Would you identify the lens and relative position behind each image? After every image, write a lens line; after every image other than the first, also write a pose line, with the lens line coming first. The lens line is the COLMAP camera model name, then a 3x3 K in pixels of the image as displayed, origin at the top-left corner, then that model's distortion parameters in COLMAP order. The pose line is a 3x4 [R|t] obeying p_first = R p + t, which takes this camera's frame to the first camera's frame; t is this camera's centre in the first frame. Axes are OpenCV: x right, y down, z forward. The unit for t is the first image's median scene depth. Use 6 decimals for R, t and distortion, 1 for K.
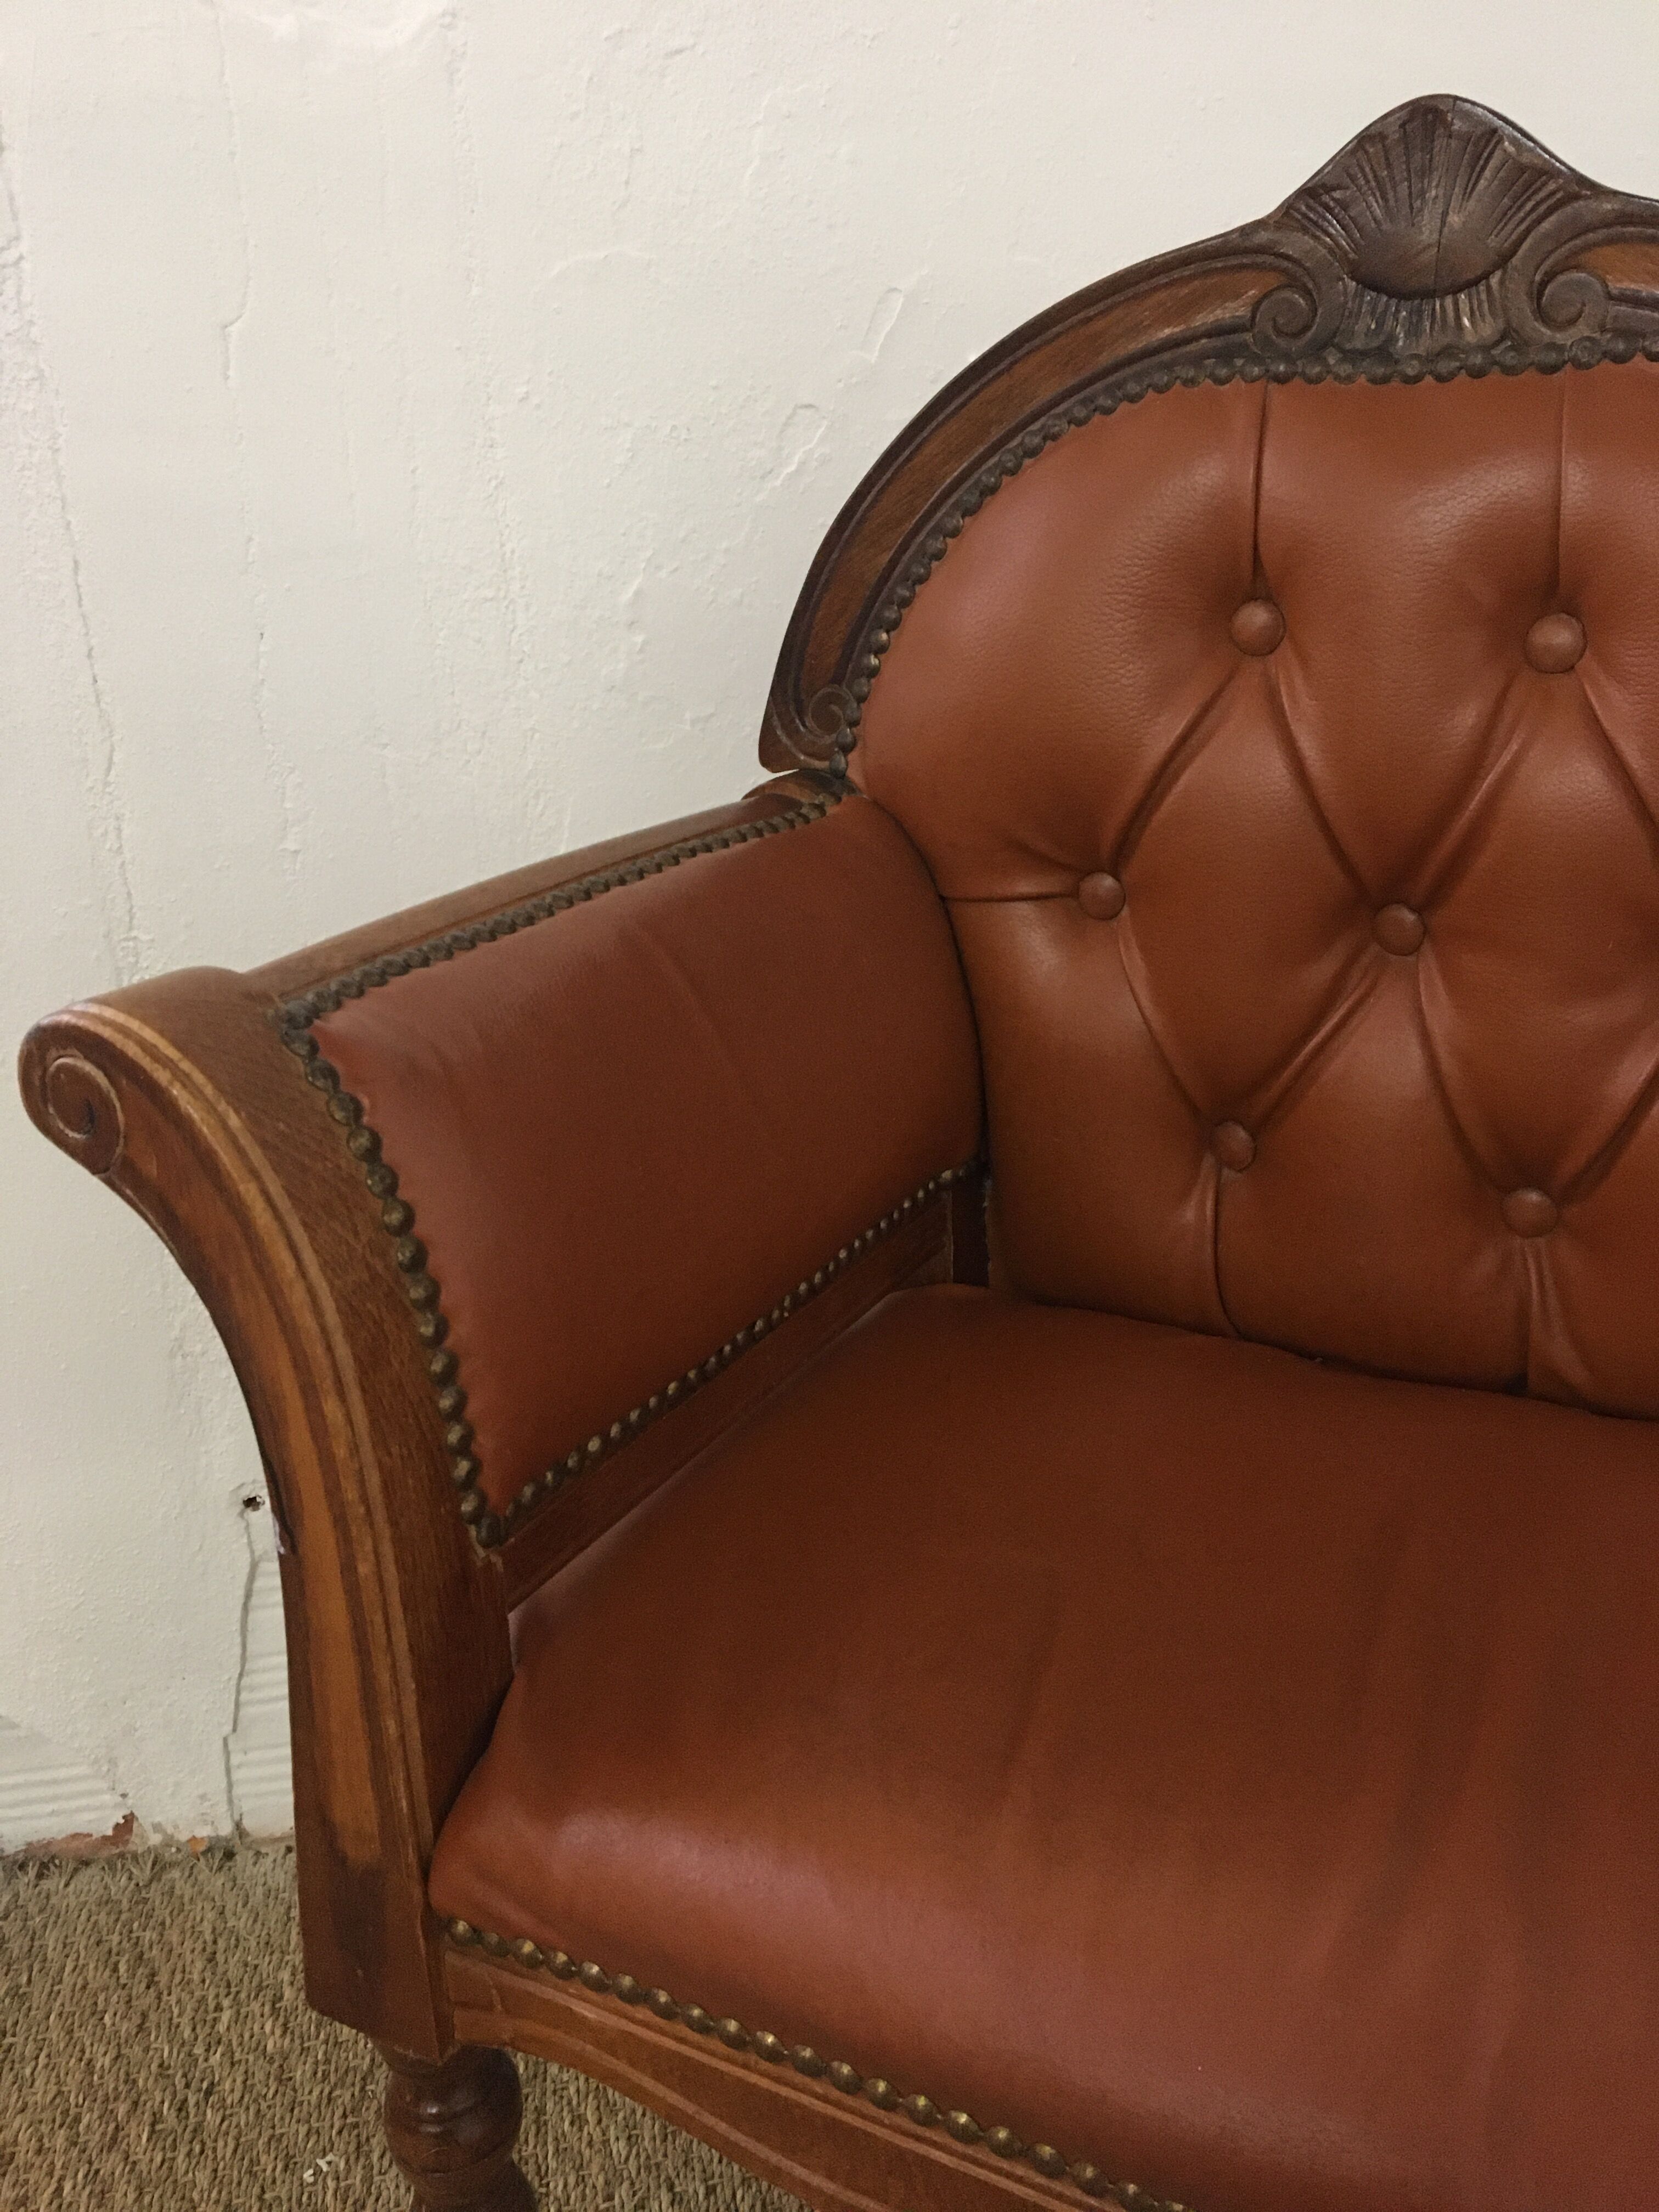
lens RADIAL K [[1857.1, 0, 829.2], [0, 1857.1, 1098.3], [0, 0, 1]] dist [0.106734, -0.189292]
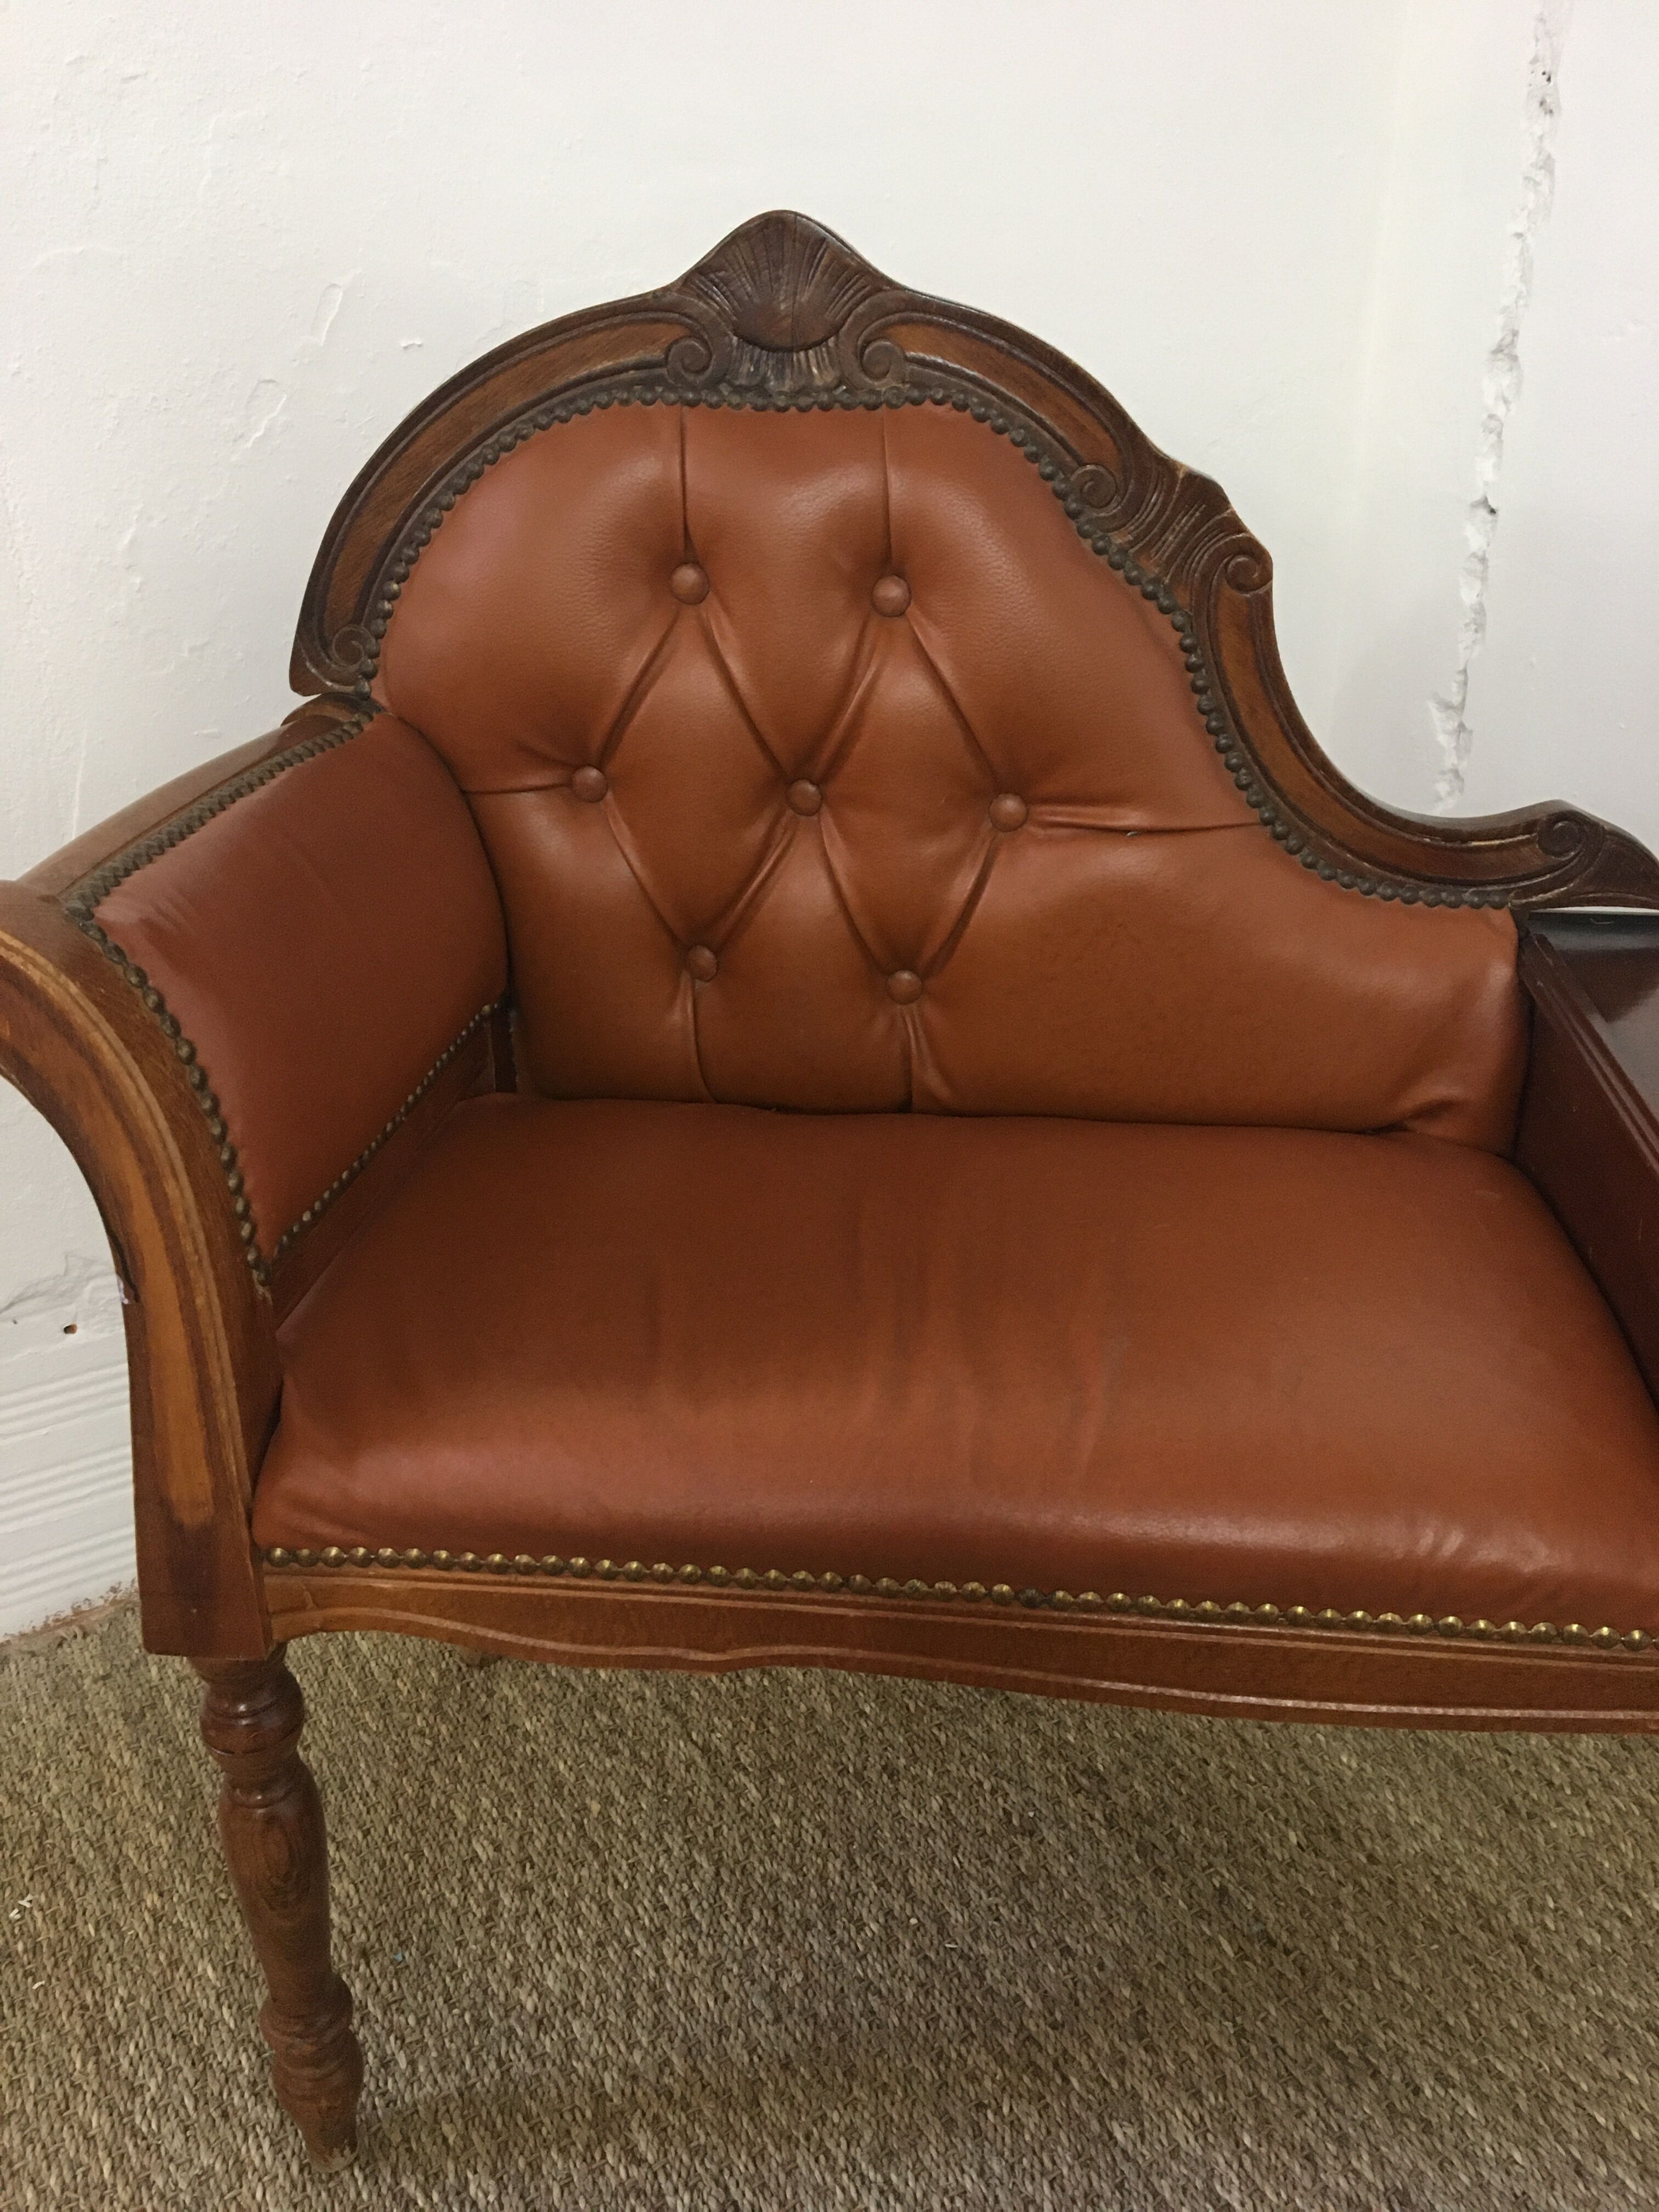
lens RADIAL K [[1857.1, 0, 829.2], [0, 1857.1, 1098.3], [0, 0, 1]] dist [0.106734, -0.189292]
pose [[0.926890, -0.118769, 0.356046, -0.216218], [0.095006, 0.991963, 0.083568, 0.020750], [-0.363110, -0.043632, 0.930724, -0.345110]]
